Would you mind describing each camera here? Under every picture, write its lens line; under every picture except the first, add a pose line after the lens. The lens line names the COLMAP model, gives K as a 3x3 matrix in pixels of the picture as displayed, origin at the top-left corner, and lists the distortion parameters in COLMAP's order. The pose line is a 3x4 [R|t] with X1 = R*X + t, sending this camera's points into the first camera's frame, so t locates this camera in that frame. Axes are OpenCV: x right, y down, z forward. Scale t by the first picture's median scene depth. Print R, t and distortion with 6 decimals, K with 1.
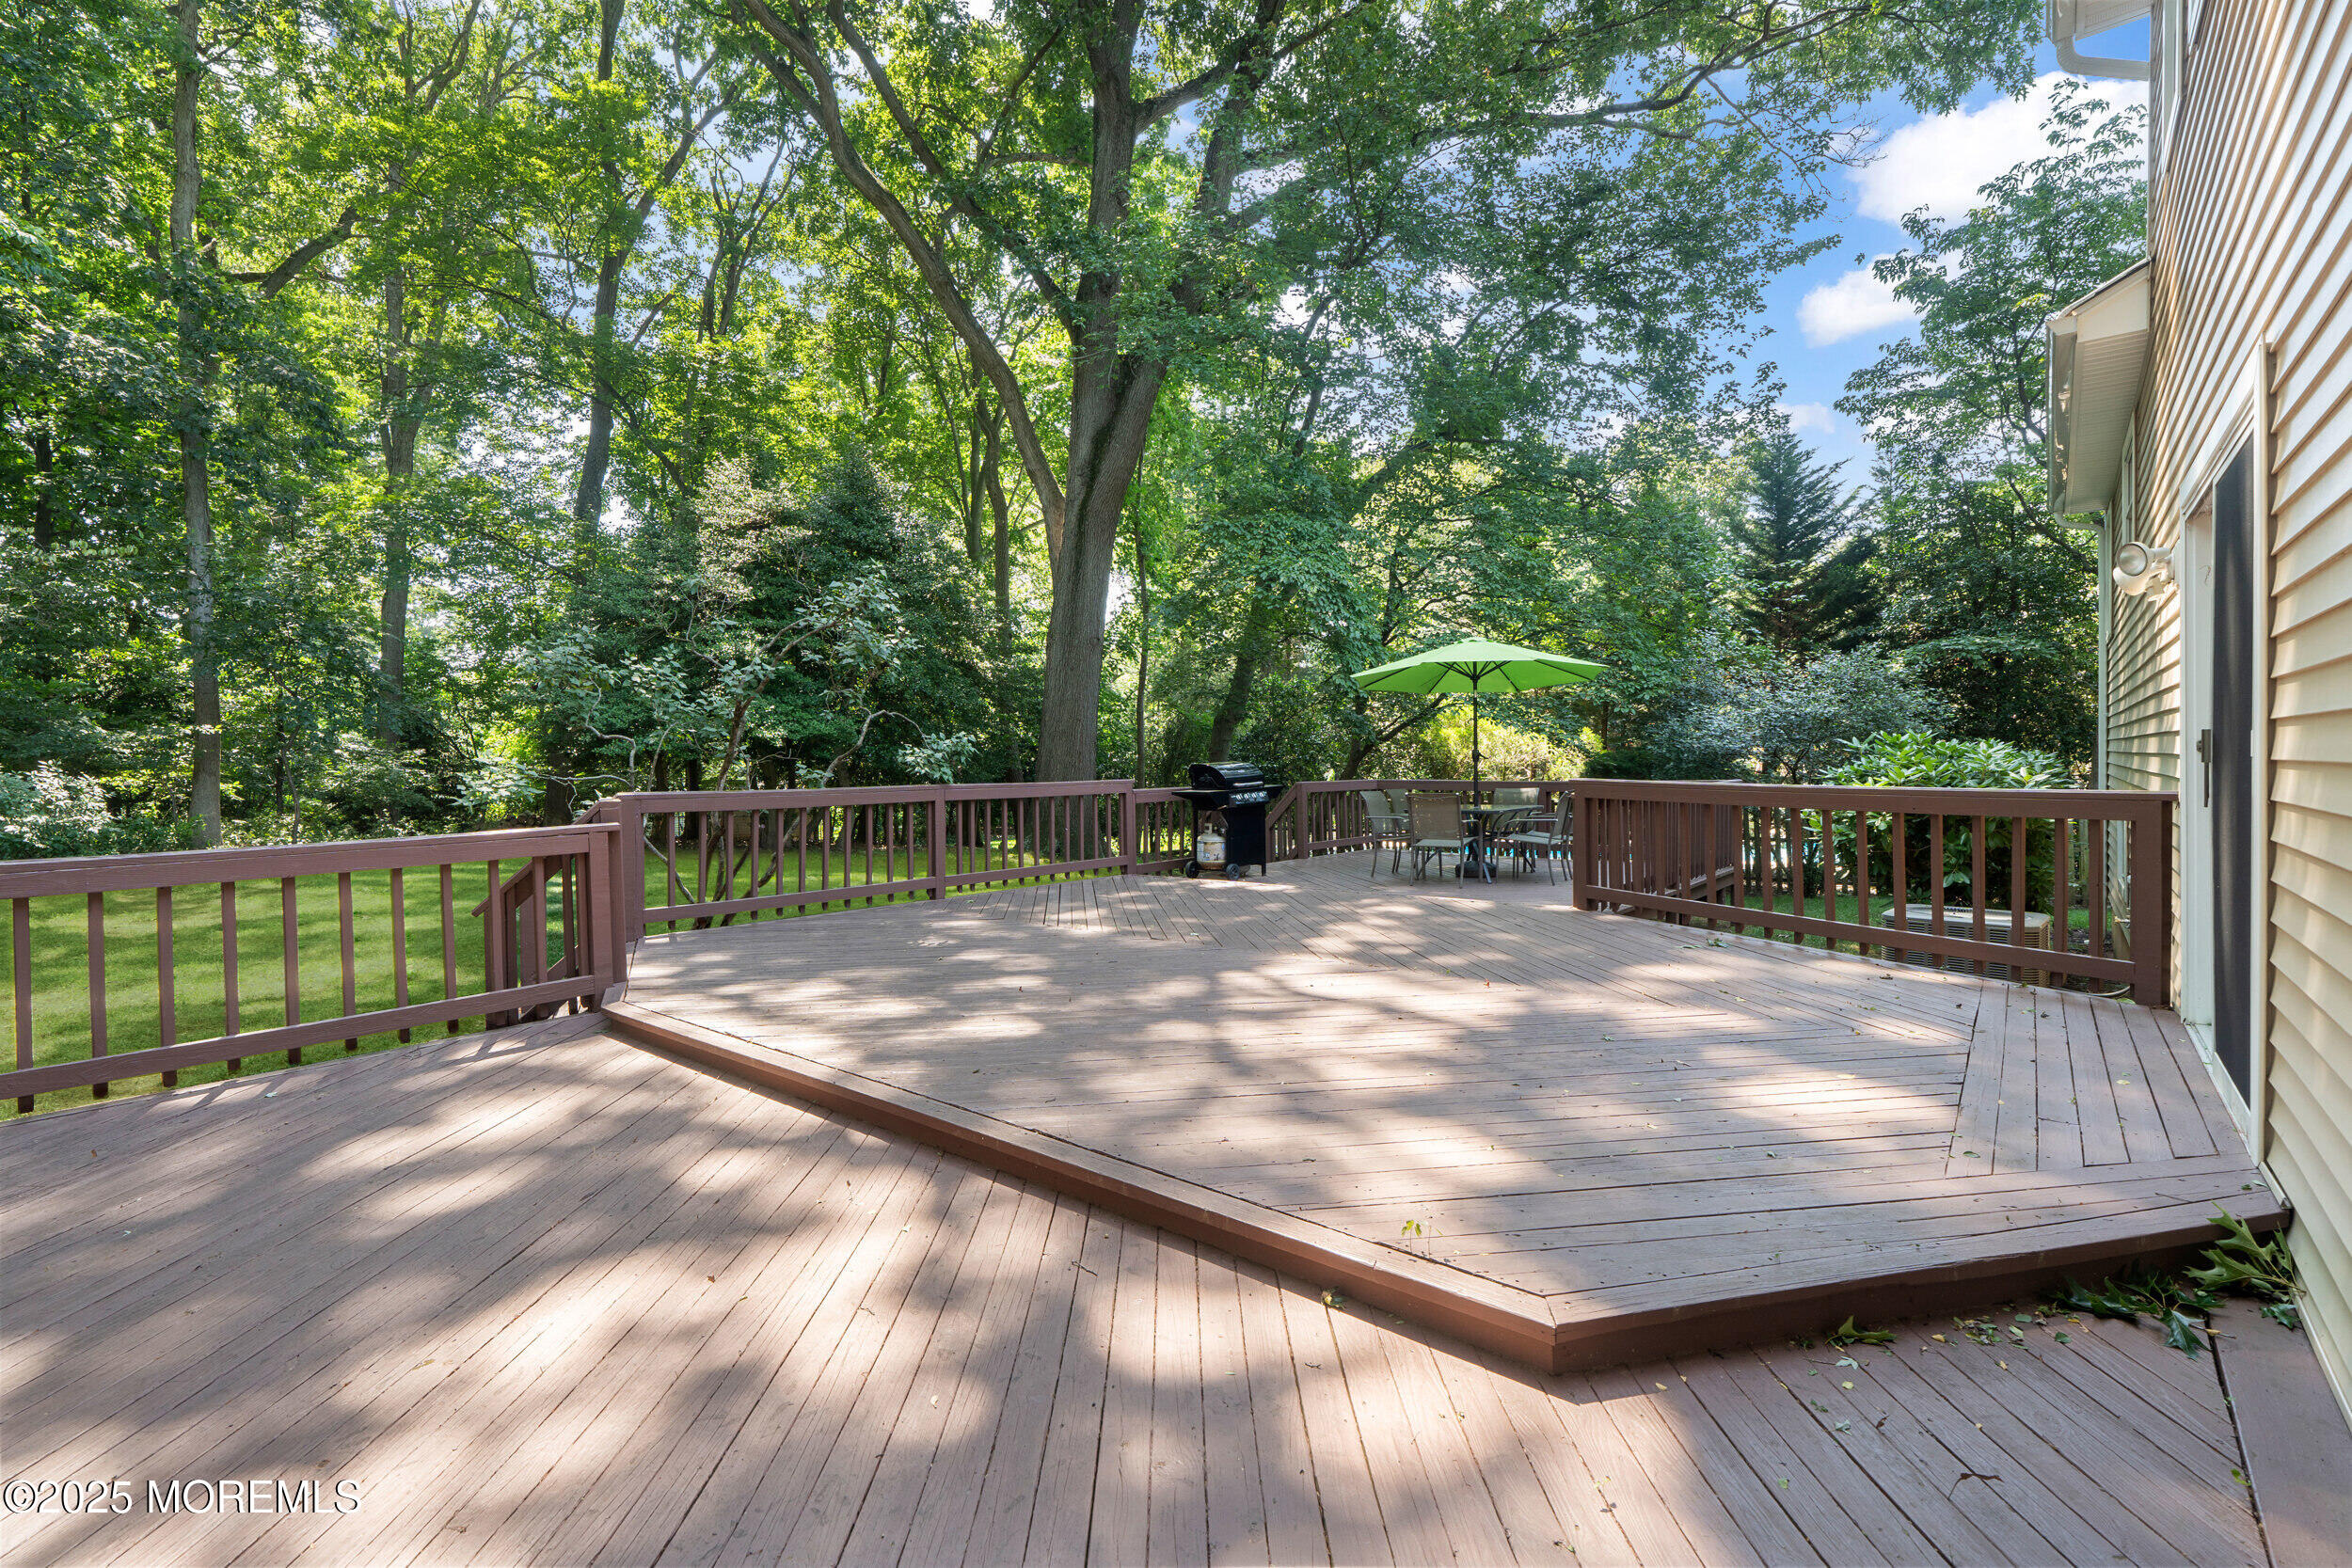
lens RADIAL K [[1066.7, 0, 1169.1], [0, 1066.7, 794.6], [0, 0, 1]] dist [-0.007037, 0.002649]
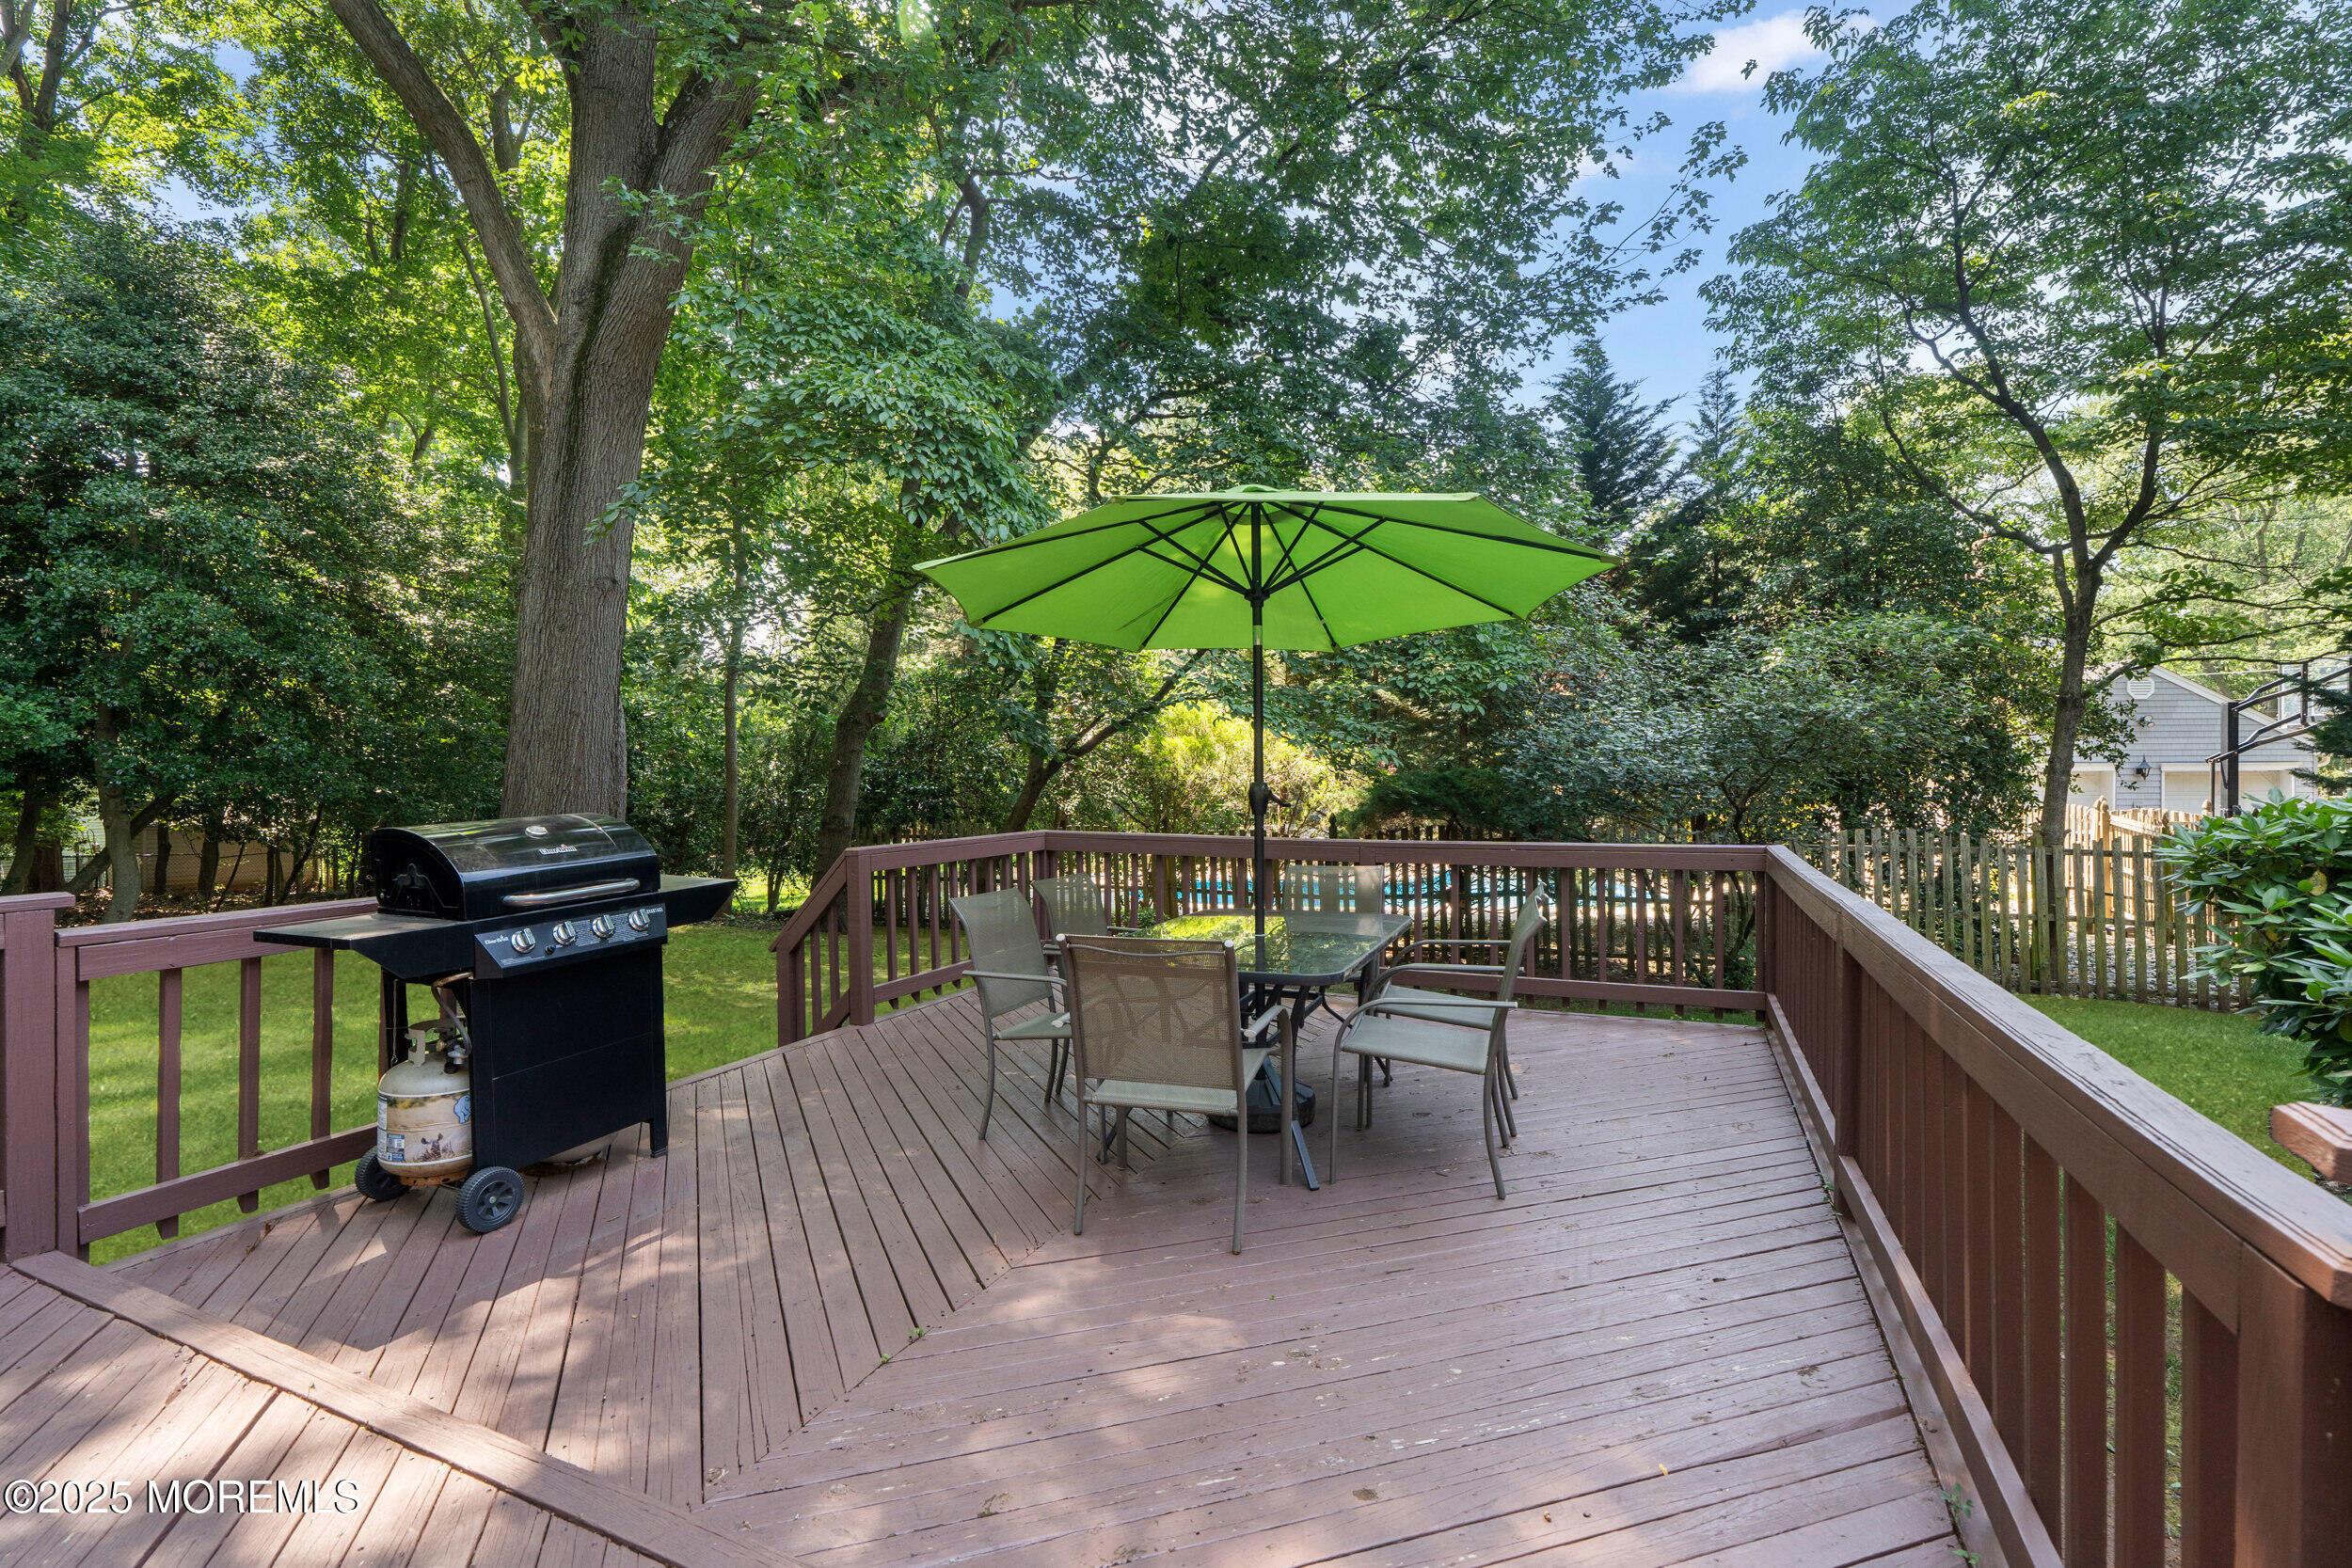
lens RADIAL K [[1066.7, 0, 1184.2], [0, 1066.7, 784.0], [0, 0, 1]] dist [-0.007037, 0.002649]
pose [[0.960387, 0.002747, 0.278656, 0.157227], [0.003884, 0.999722, -0.023243, -0.032201], [-0.278642, 0.023405, 0.960110, 0.698478]]
